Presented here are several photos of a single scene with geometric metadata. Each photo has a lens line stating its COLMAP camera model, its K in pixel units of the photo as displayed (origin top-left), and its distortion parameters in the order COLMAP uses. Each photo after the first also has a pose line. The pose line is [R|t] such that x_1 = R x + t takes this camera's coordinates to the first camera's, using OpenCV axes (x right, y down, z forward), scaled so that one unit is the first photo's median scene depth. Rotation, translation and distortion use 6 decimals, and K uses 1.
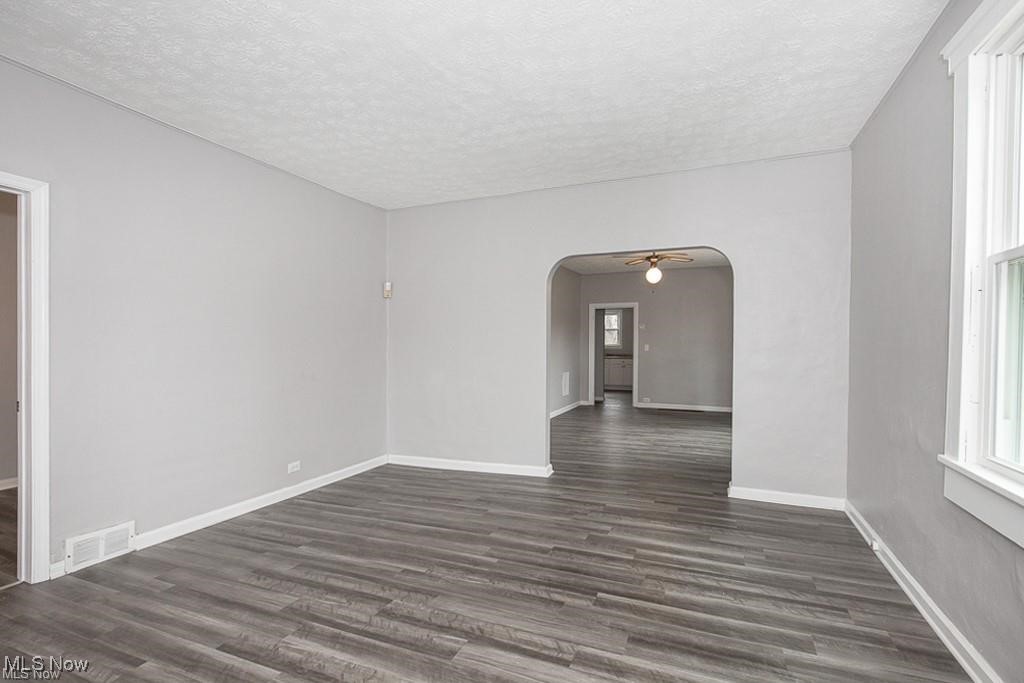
lens RADIAL K [[480.4, 0, 512.0], [0, 480.4, 341.5], [0, 0, 1]] dist [-0.002254, -0.000084]
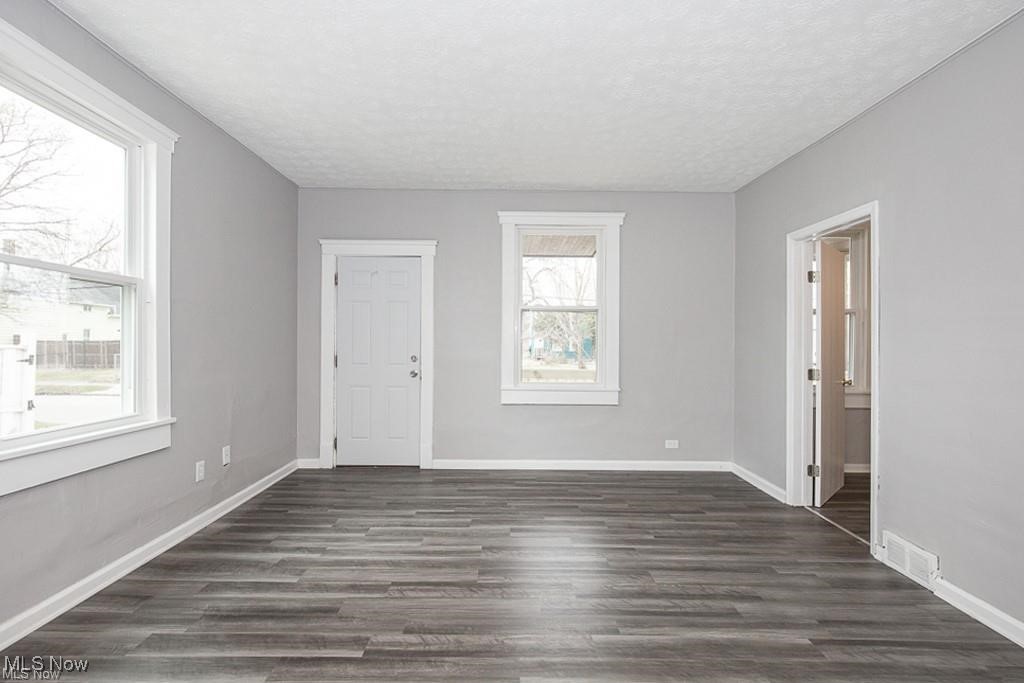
lens RADIAL K [[480.4, 0, 512.0], [0, 480.4, 341.5], [0, 0, 1]] dist [-0.002254, -0.000084]
pose [[-0.914773, -0.008709, -0.403873, 0.291303], [-0.004490, 0.999925, -0.011393, 0.018494], [0.403942, -0.008609, -0.914744, 1.922935]]
